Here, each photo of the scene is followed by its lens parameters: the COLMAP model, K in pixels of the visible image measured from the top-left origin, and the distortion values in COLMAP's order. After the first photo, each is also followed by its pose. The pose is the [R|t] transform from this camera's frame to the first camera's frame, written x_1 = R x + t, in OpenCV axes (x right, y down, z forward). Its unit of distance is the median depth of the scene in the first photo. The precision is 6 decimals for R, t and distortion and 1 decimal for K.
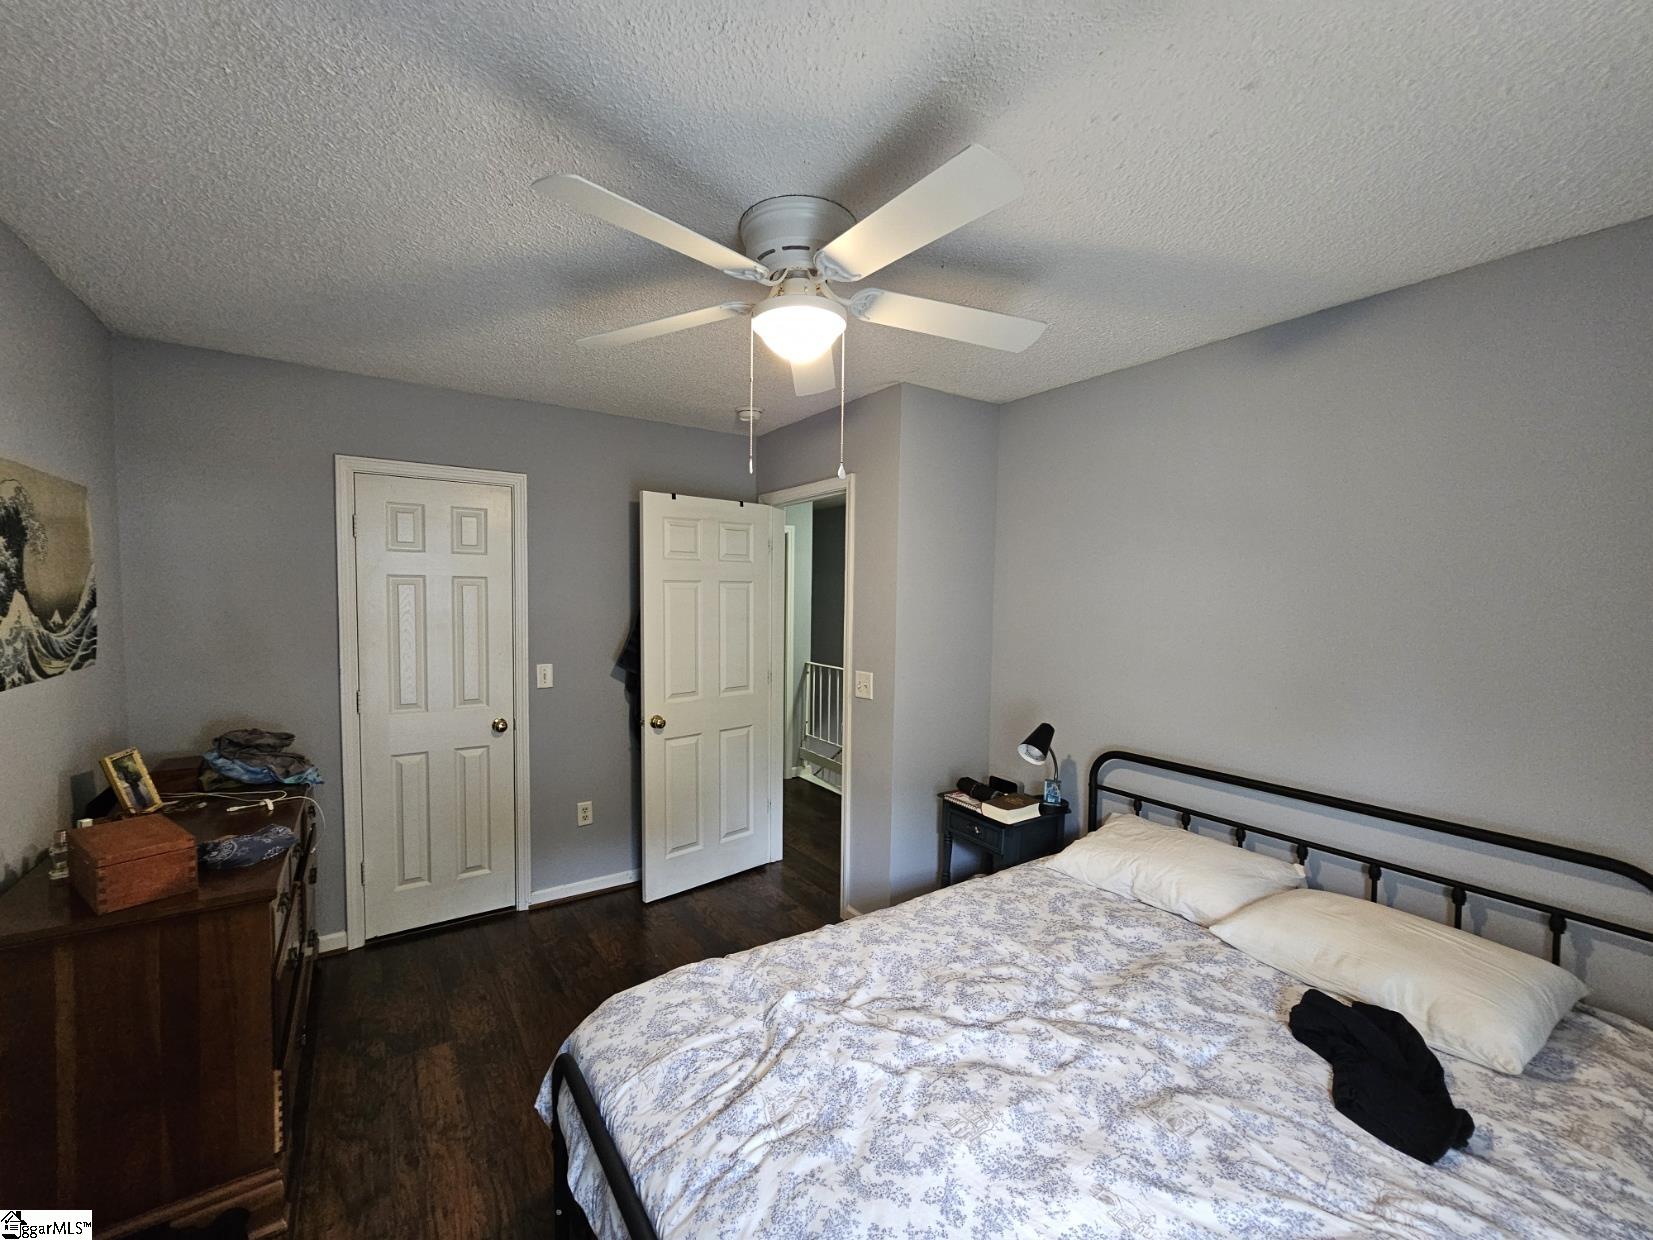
lens RADIAL K [[675.7, 0, 829.8], [0, 675.7, 620.8], [0, 0, 1]] dist [0.001250, 0.000073]
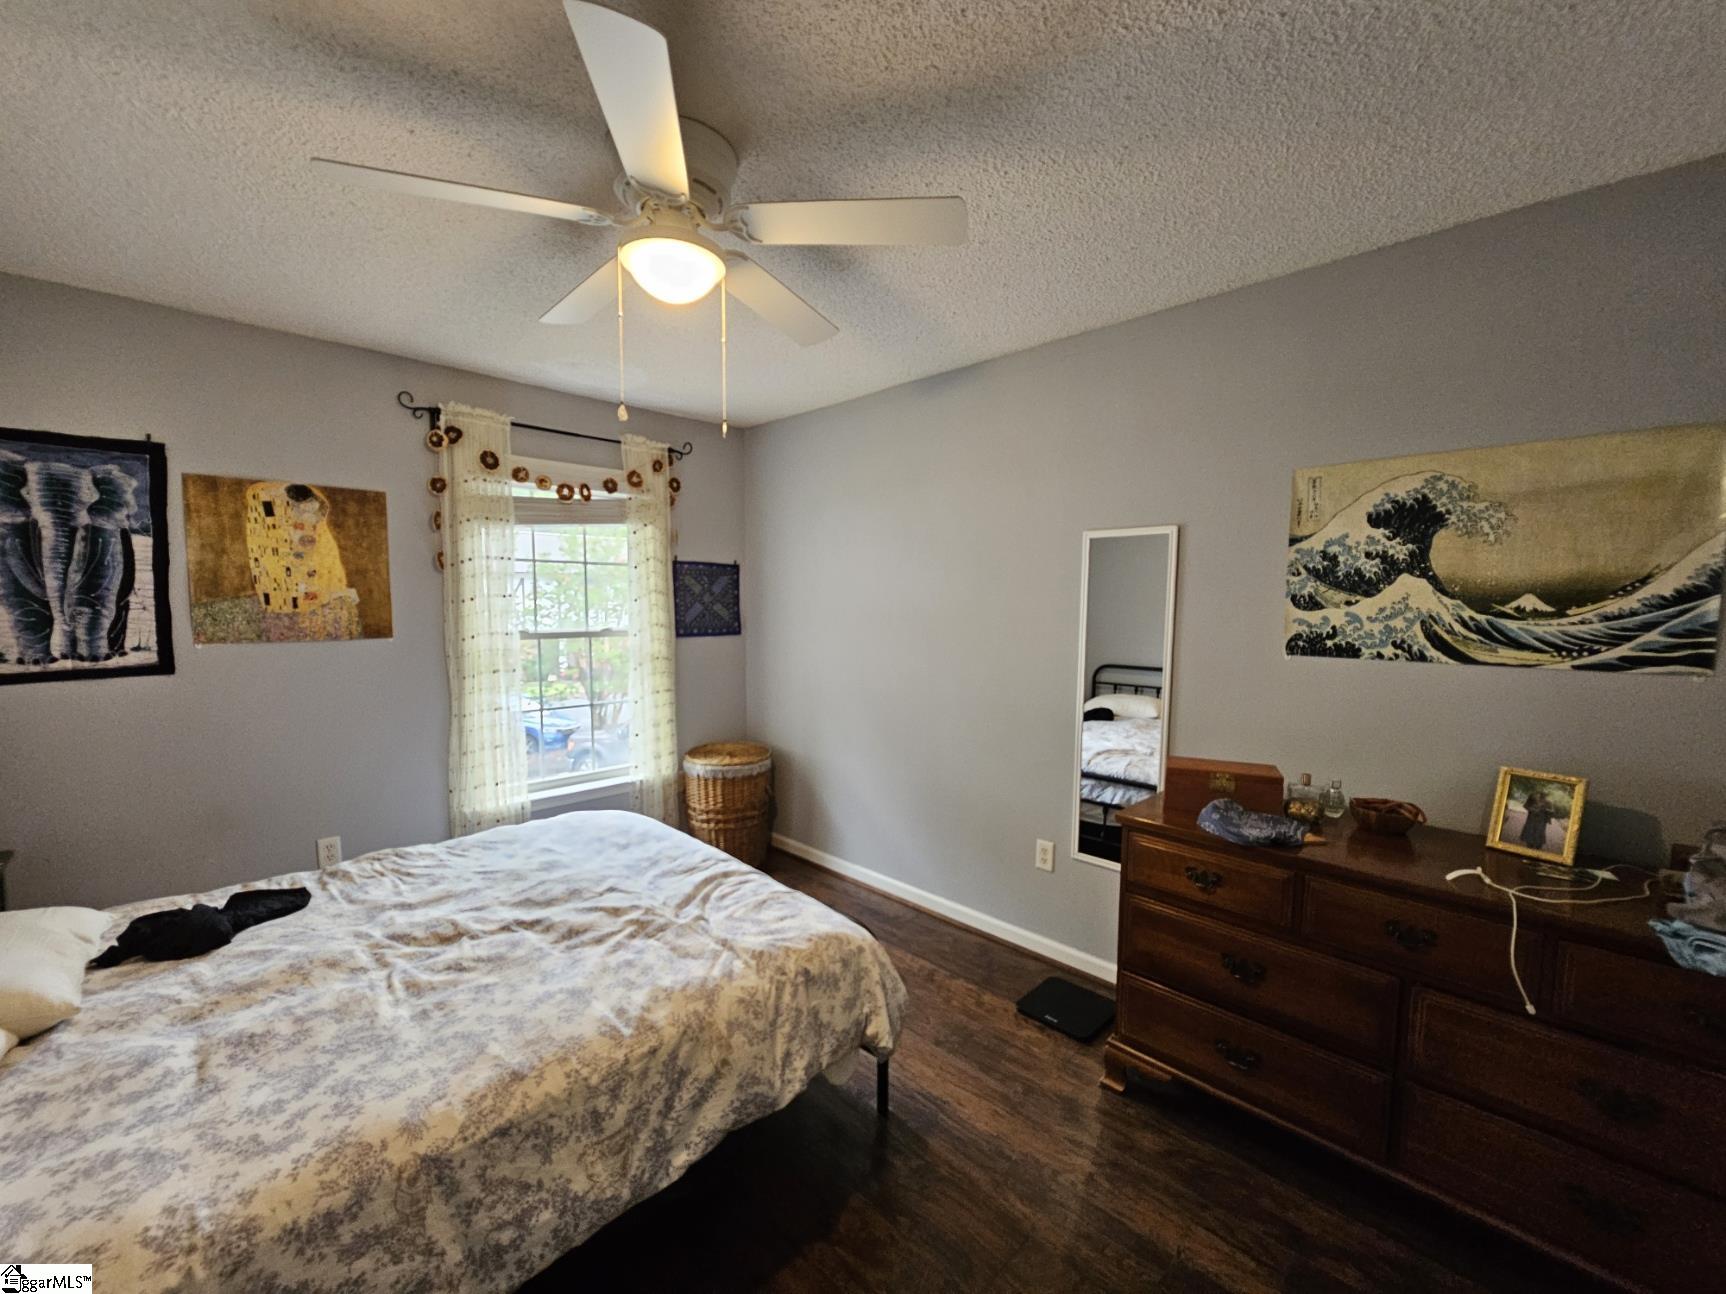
lens RADIAL K [[705.5, 0, 863.9], [0, 705.5, 649.4], [0, 0, 1]] dist [0.001250, 0.000073]
pose [[-0.982090, -0.005593, -0.188330, -0.105654], [-0.025833, 0.994117, 0.105189, -0.020228], [0.186633, 0.108170, -0.976456, 1.823308]]
